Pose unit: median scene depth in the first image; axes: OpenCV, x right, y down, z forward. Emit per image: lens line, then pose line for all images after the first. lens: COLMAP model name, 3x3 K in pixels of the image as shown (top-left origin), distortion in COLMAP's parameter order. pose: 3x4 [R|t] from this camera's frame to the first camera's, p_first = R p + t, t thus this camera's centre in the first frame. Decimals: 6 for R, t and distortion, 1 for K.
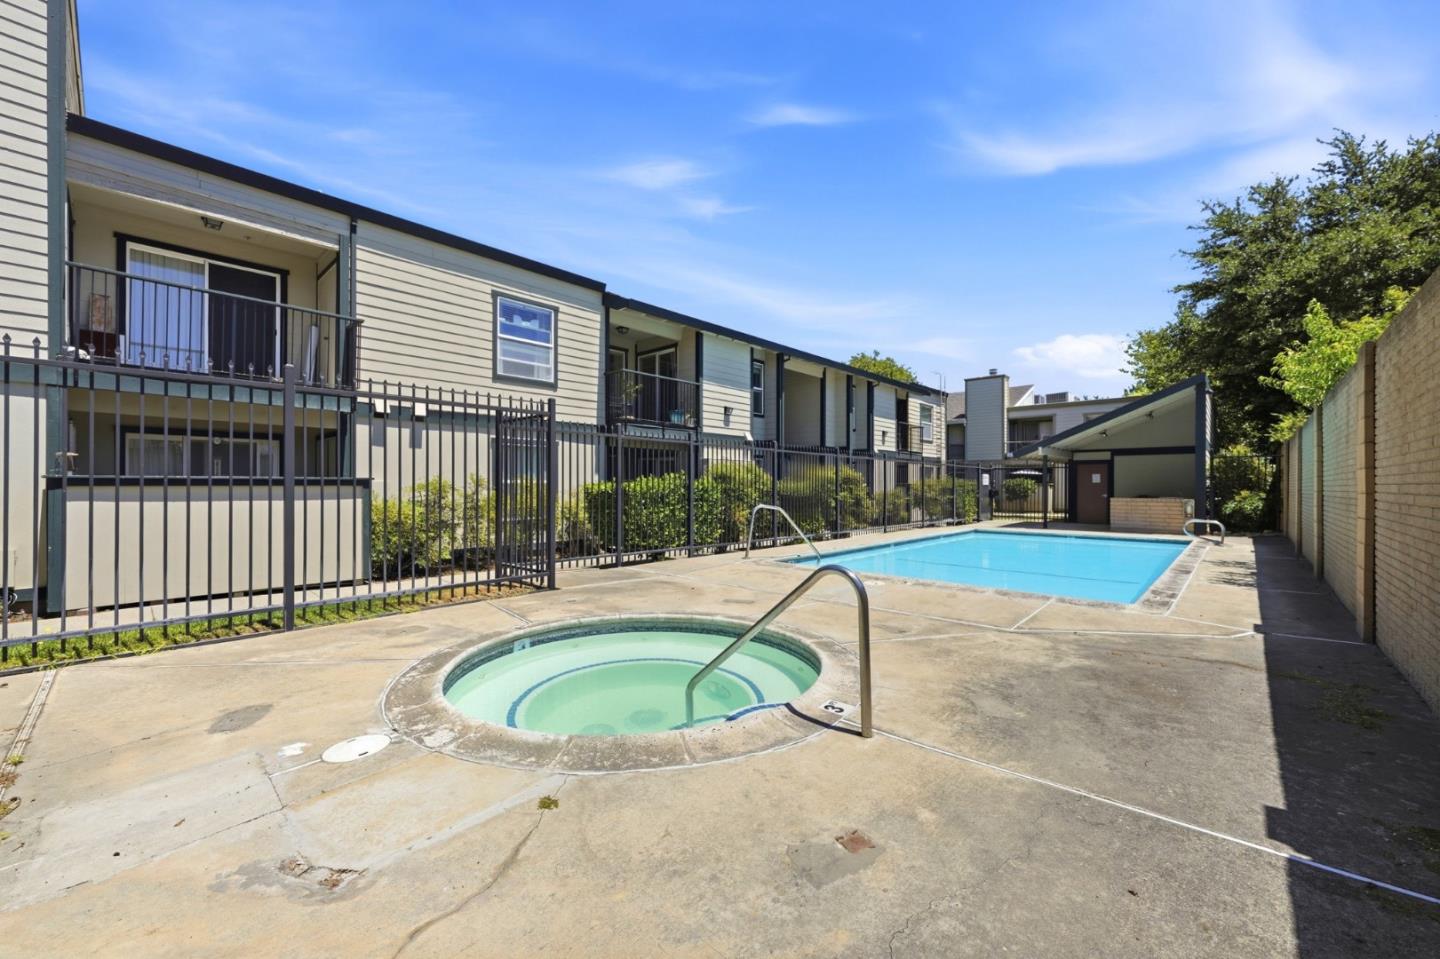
lens RADIAL K [[578.3, 0, 716.6], [0, 578.3, 482.3], [0, 0, 1]] dist [0.002694, 0.000165]
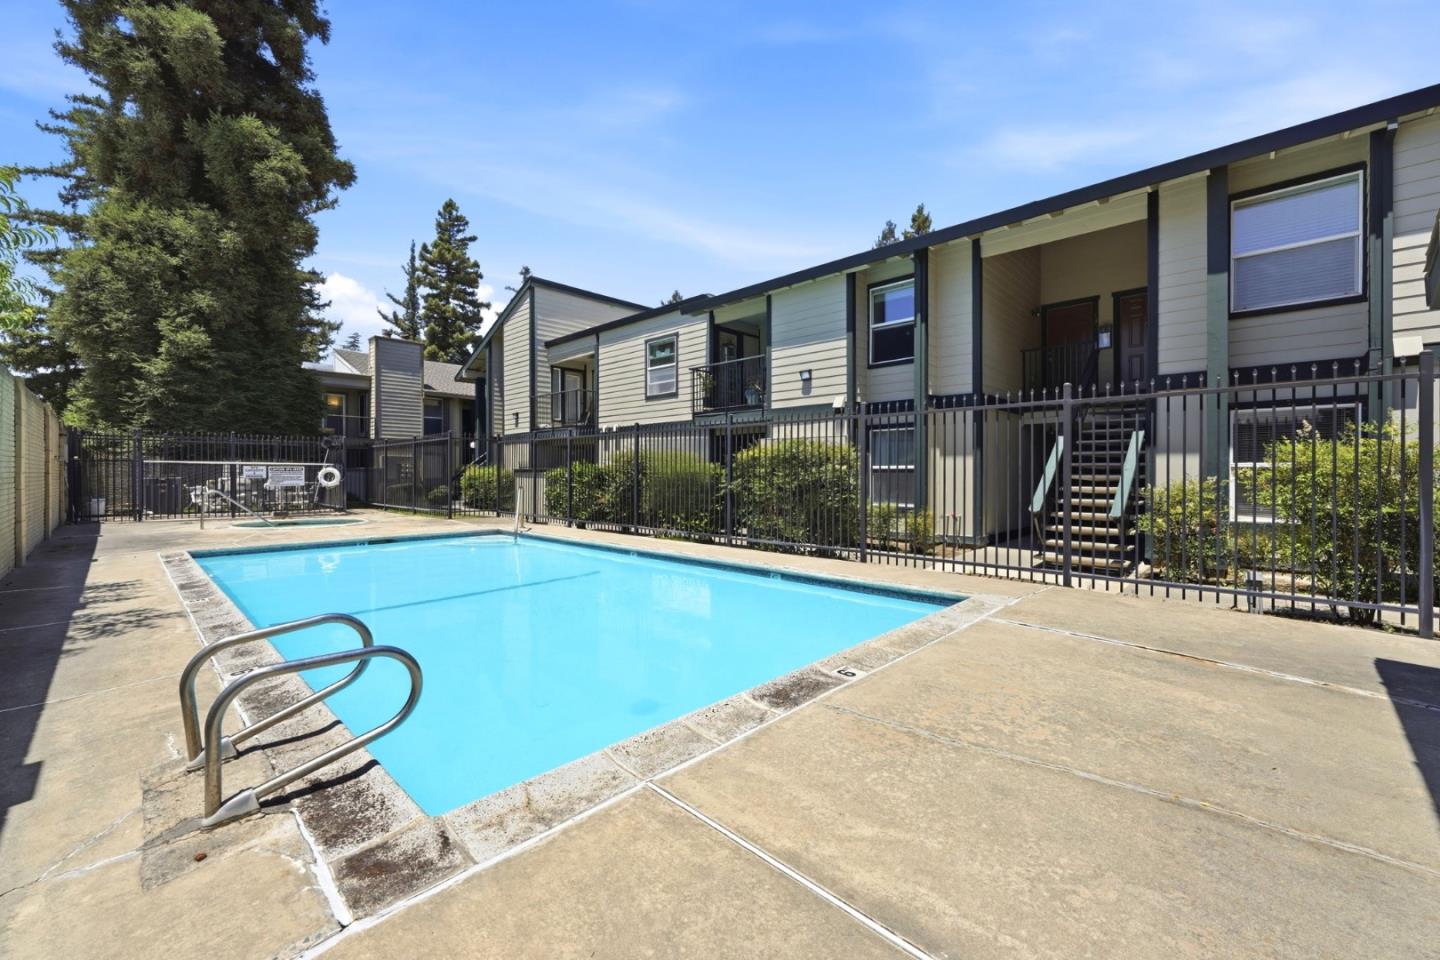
lens RADIAL K [[578.3, 0, 717.4], [0, 578.3, 478.6], [0, 0, 1]] dist [0.002694, 0.000165]
pose [[-0.018329, 0.009361, -0.999788, 0.936240], [0.012094, 0.999885, 0.009140, 0.010074], [0.999759, -0.011924, -0.018440, 1.032237]]
